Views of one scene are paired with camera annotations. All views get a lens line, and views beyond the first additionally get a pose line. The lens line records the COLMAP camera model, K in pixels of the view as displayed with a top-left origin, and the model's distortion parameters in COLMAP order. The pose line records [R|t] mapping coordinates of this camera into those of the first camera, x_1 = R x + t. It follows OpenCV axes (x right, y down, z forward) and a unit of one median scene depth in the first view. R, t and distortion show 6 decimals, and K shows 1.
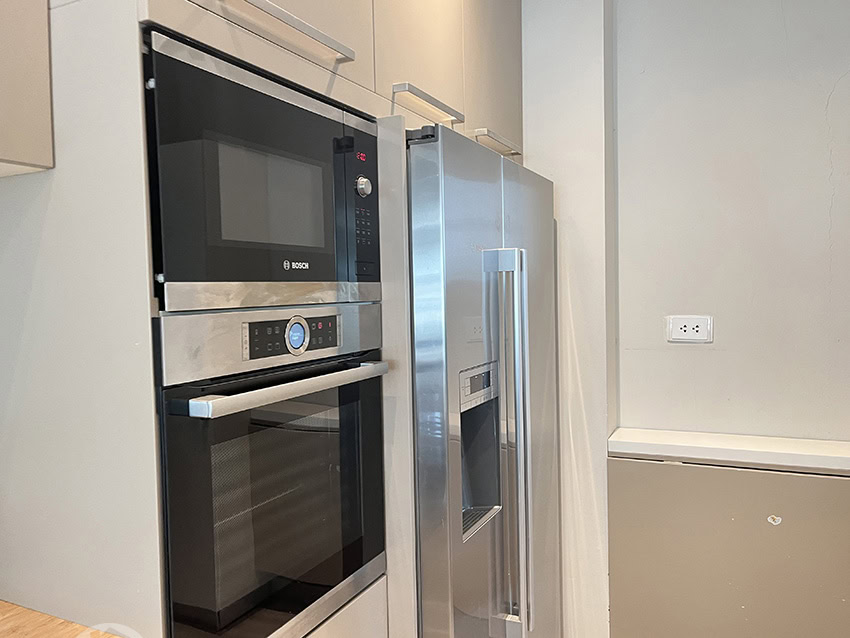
lens RADIAL K [[639.0, 0, 423.7], [0, 639.0, 320.3], [0, 0, 1]] dist [0.006985, 0.001880]
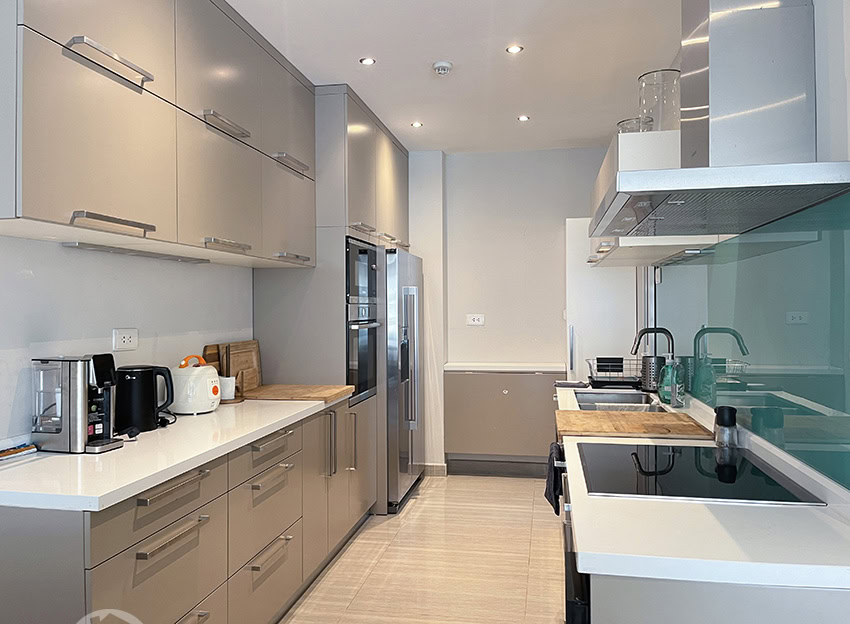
lens RADIAL K [[639.0, 0, 425.7], [0, 639.0, 310.5], [0, 0, 1]] dist [0.006985, 0.001880]
pose [[0.961471, 0.013056, 0.274598, -0.603837], [0.000825, 0.998730, -0.050373, 0.139916], [-0.274907, 0.048659, 0.960239, -1.783884]]
